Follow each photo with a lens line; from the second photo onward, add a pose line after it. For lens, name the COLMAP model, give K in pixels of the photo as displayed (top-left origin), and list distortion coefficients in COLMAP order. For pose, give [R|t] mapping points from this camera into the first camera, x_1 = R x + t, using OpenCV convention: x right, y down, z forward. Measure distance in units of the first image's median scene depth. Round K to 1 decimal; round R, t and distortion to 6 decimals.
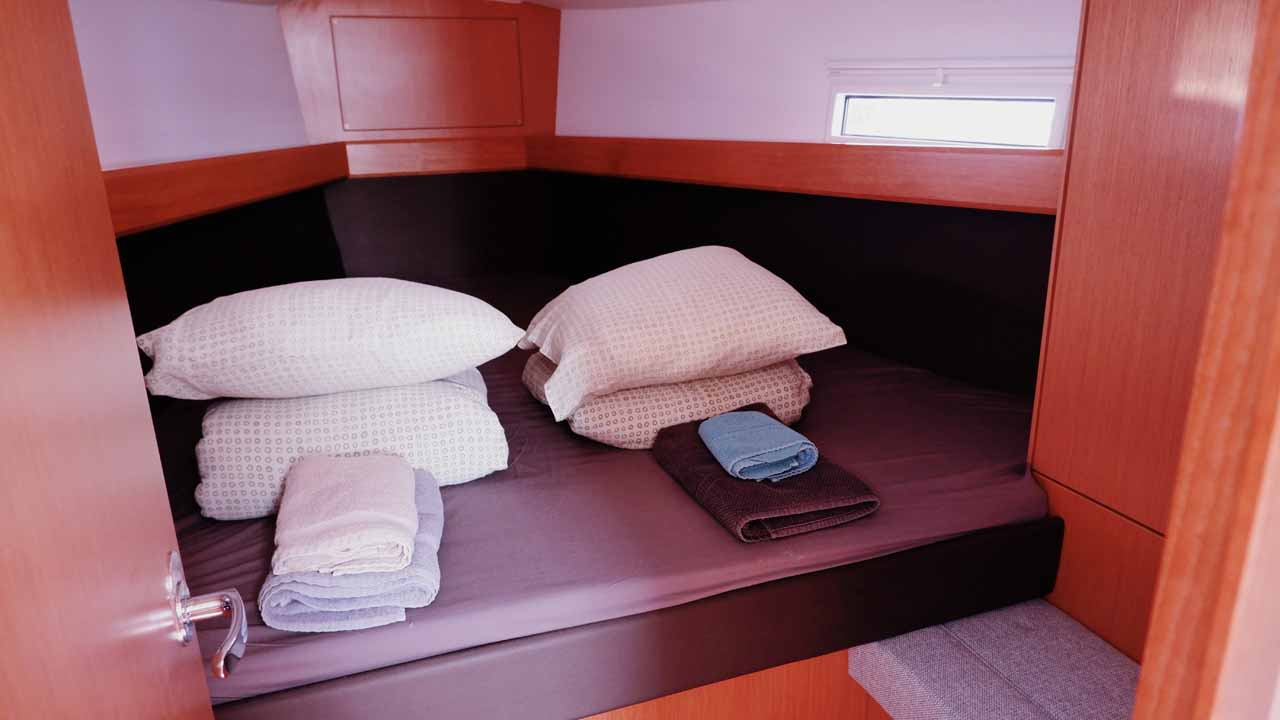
lens RADIAL K [[847.2, 0, 645.4], [0, 847.2, 359.9], [0, 0, 1]] dist [-0.007556, -0.000205]
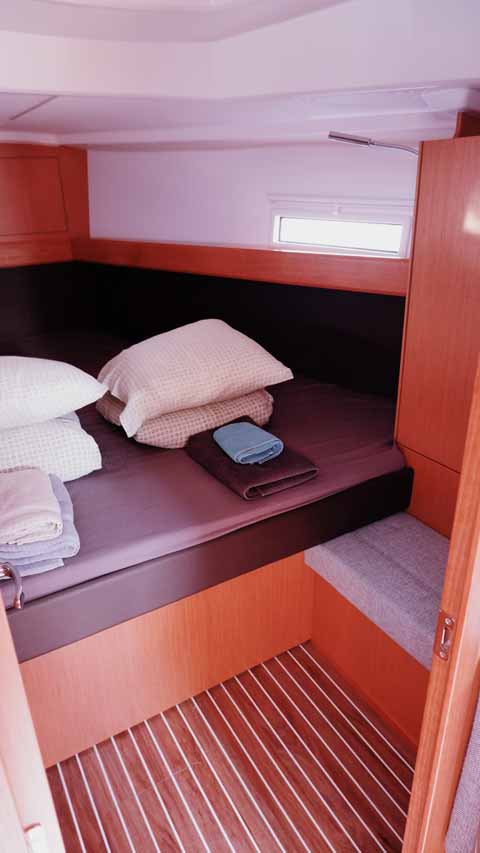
lens RADIAL K [[564.6, 0, 242.8], [0, 564.6, 423.1], [0, 0, 1]] dist [-0.007556, -0.000205]
pose [[0.983102, -0.076092, 0.166497, -0.063596], [0.058137, 0.992210, 0.110179, -0.062134], [-0.173583, -0.098638, 0.979867, -0.120979]]
